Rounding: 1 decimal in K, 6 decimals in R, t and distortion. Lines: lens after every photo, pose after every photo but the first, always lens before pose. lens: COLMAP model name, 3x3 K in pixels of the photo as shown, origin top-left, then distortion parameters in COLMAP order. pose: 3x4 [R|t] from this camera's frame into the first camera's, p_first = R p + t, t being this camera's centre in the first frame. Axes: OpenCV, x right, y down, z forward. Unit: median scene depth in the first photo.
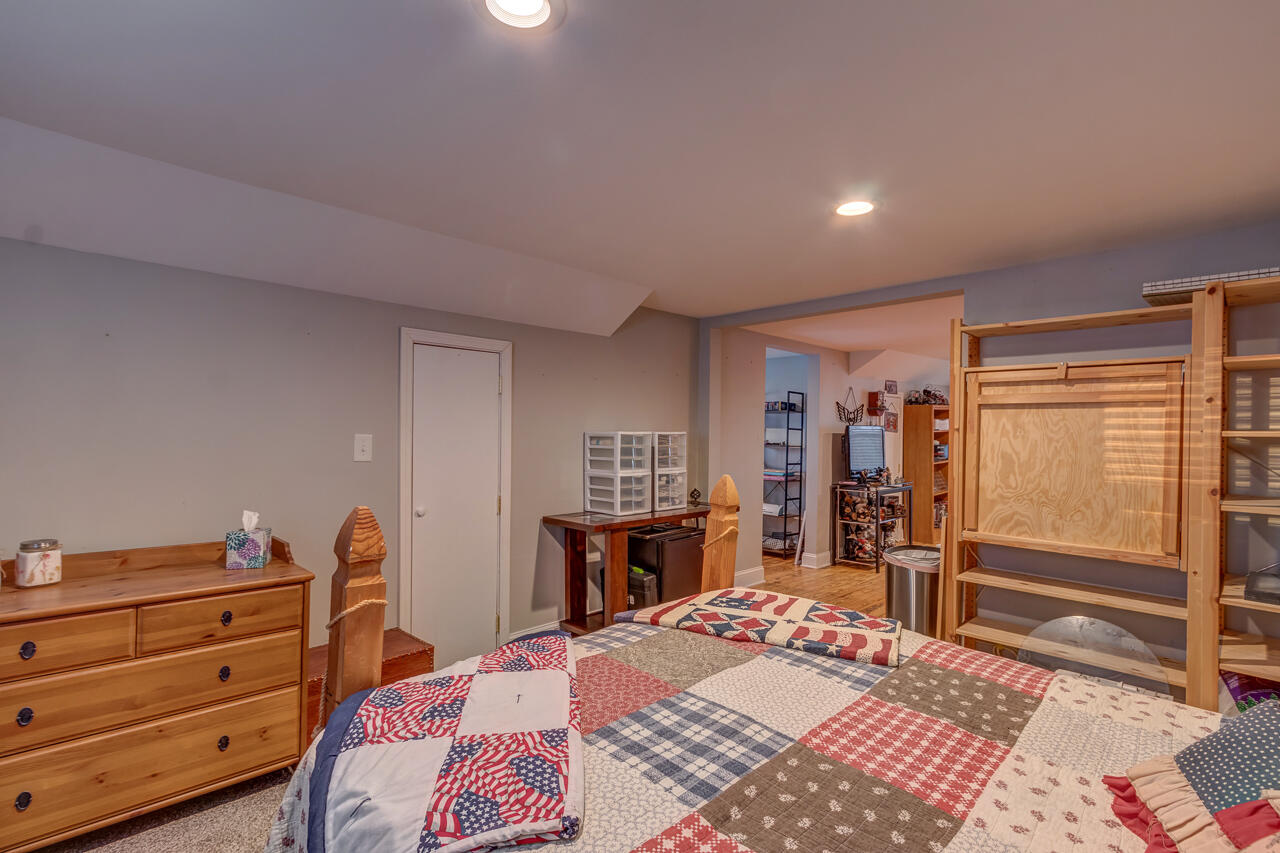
lens RADIAL K [[600.4, 0, 636.0], [0, 600.4, 431.9], [0, 0, 1]] dist [0.005291, -0.000097]
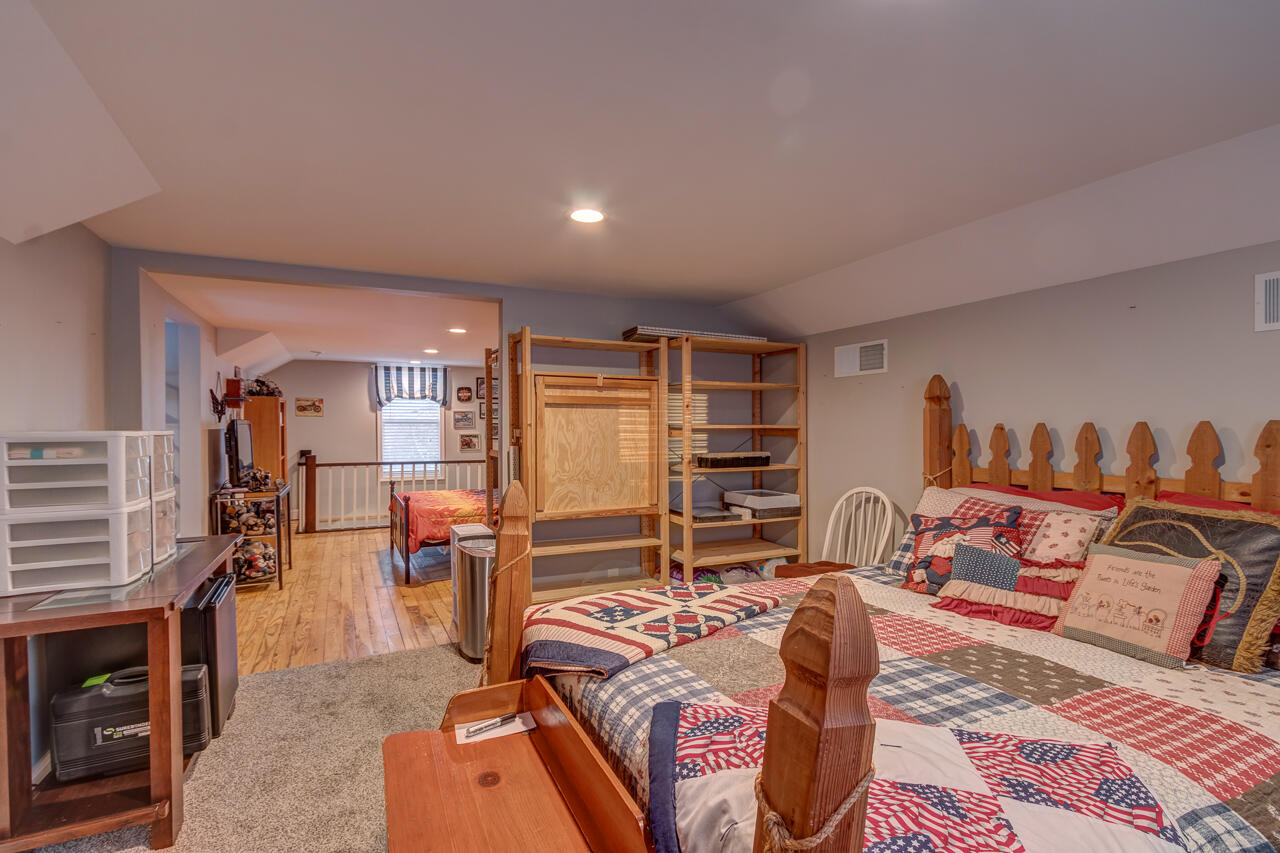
lens RADIAL K [[600.4, 0, 625.6], [0, 600.4, 432.5], [0, 0, 1]] dist [0.005291, -0.000097]
pose [[0.320050, -0.018025, 0.947229, -0.645069], [0.005328, 0.999837, 0.017226, -0.010619], [-0.947386, -0.000466, 0.320094, 0.624586]]
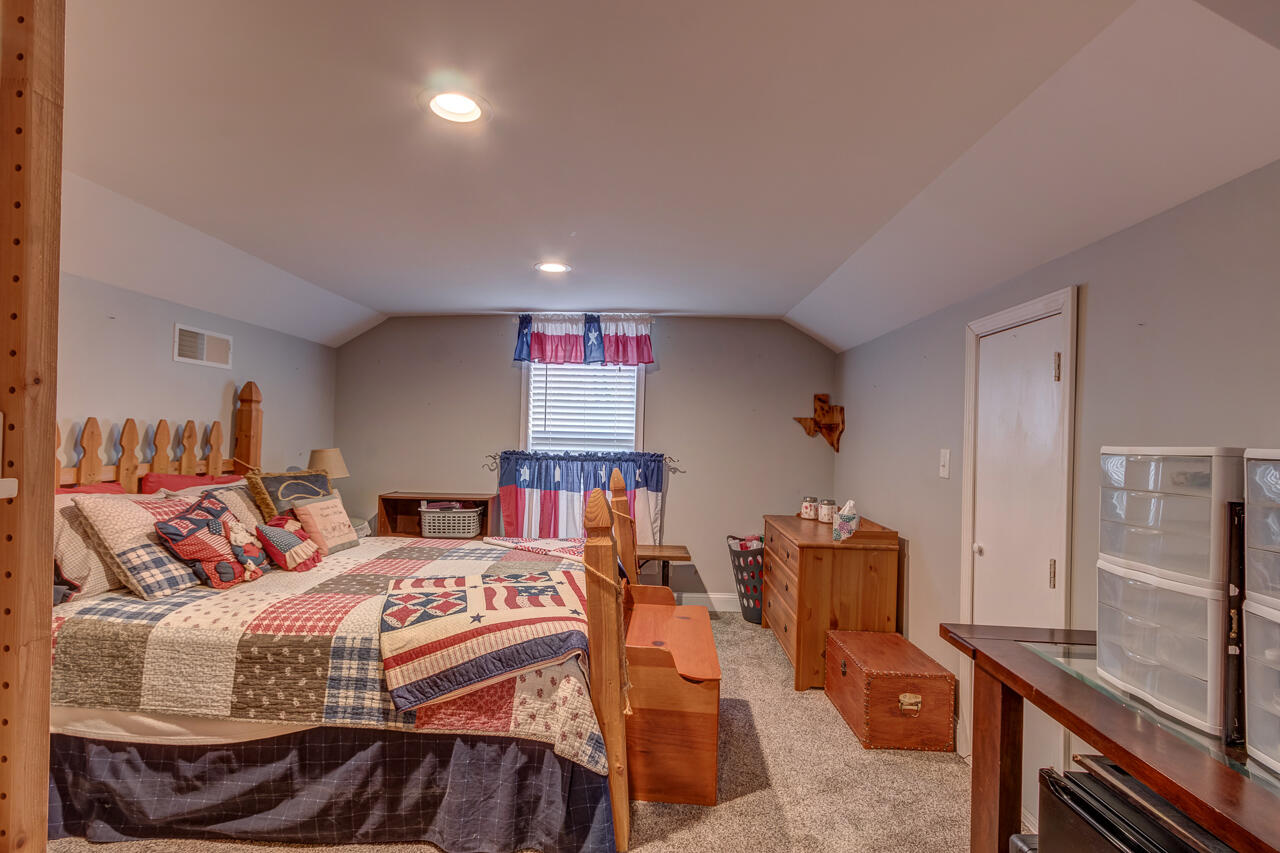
lens RADIAL K [[600.4, 0, 633.7], [0, 600.4, 427.8], [0, 0, 1]] dist [0.005291, -0.000097]
pose [[-0.728488, -0.031429, -0.684337, 0.714322], [-0.025599, 0.999498, -0.018652, 0.003965], [0.684580, 0.003930, -0.728927, 1.738359]]
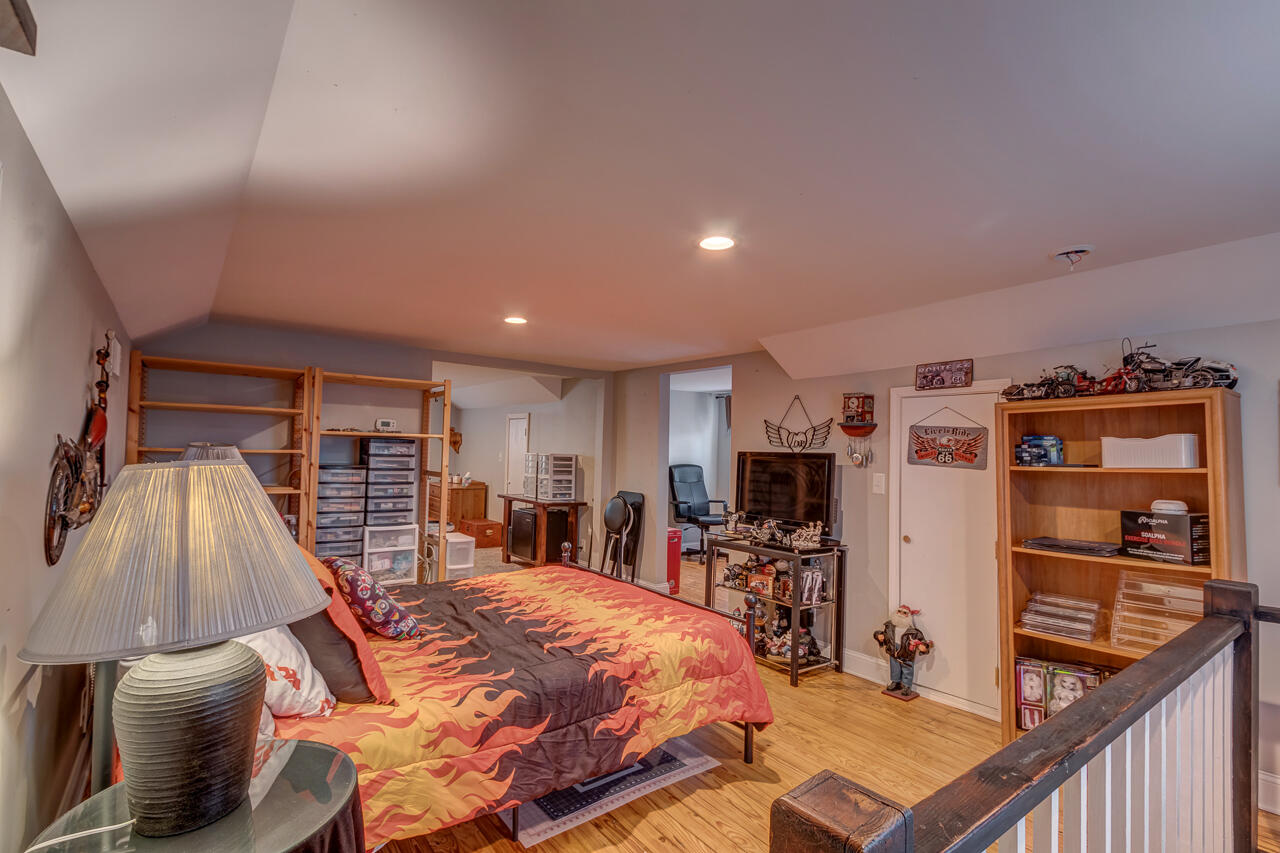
lens RADIAL K [[600.4, 0, 637.0], [0, 600.4, 432.0], [0, 0, 1]] dist [0.005291, -0.000097]
pose [[-0.133718, -0.037197, -0.990321, 3.154803], [-0.019785, 0.999196, -0.034859, -0.003376], [0.990822, 0.014932, -0.134346, 2.677635]]
